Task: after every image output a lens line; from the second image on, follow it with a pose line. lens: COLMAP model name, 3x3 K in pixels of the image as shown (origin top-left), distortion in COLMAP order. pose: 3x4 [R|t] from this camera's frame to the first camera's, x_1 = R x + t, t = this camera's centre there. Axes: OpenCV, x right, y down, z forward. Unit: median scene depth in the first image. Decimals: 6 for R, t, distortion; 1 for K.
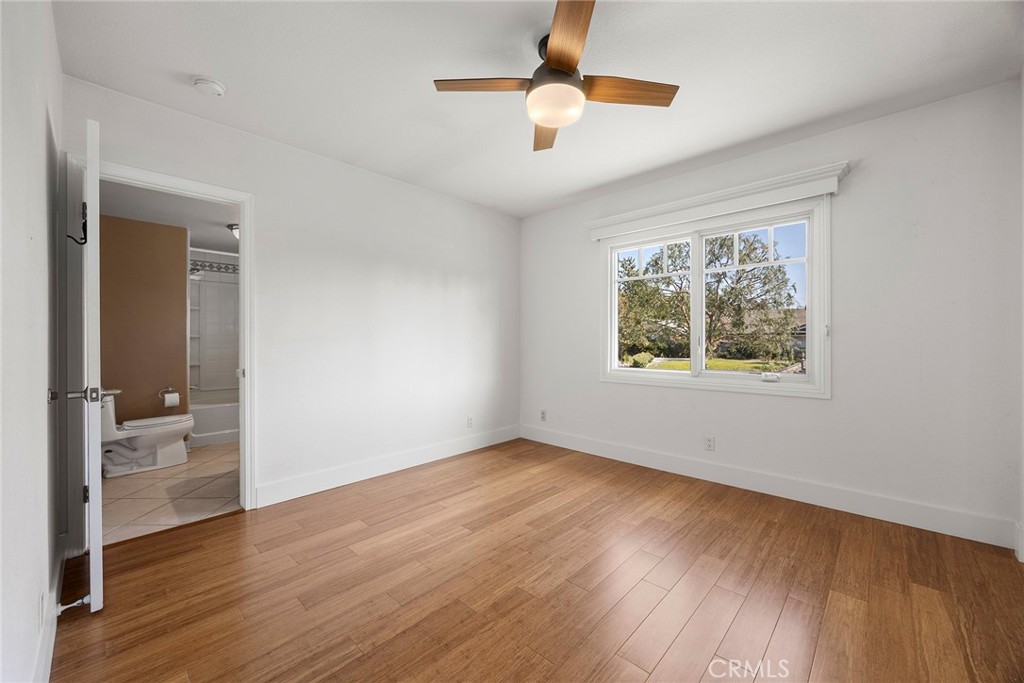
lens RADIAL K [[396.8, 0, 513.9], [0, 396.8, 342.9], [0, 0, 1]] dist [0.001069, -0.001162]
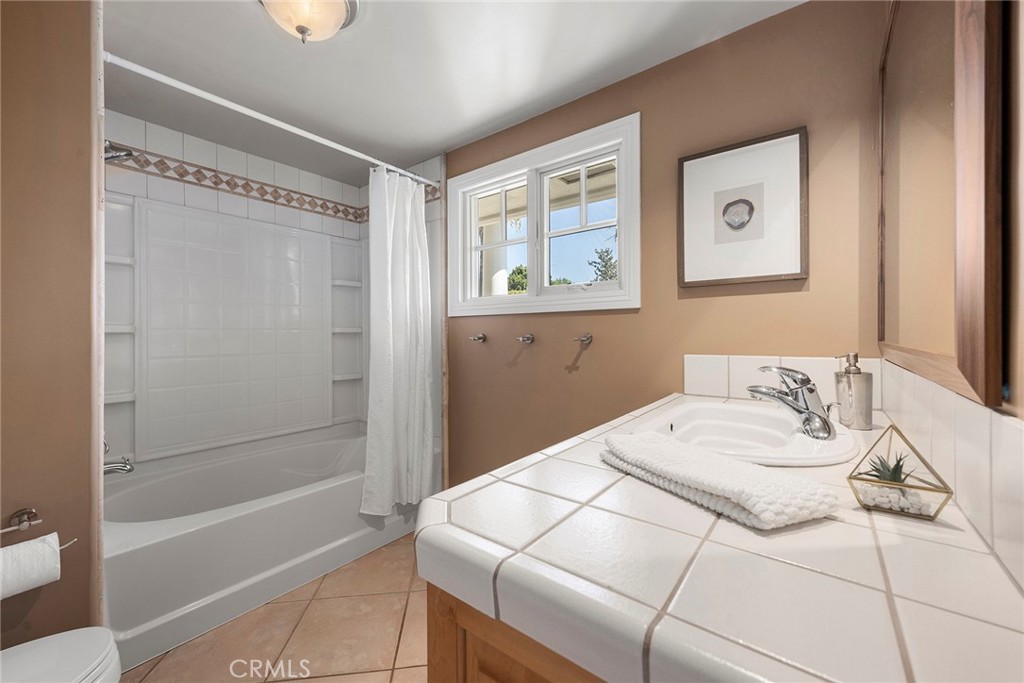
lens RADIAL K [[396.8, 0, 508.4], [0, 396.8, 335.1], [0, 0, 1]] dist [0.001069, -0.001162]
pose [[0.995495, -0.000803, 0.094809, -0.428691], [0.001013, 0.999997, -0.002163, -0.009270], [-0.094807, 0.002250, 0.995493, 0.535097]]
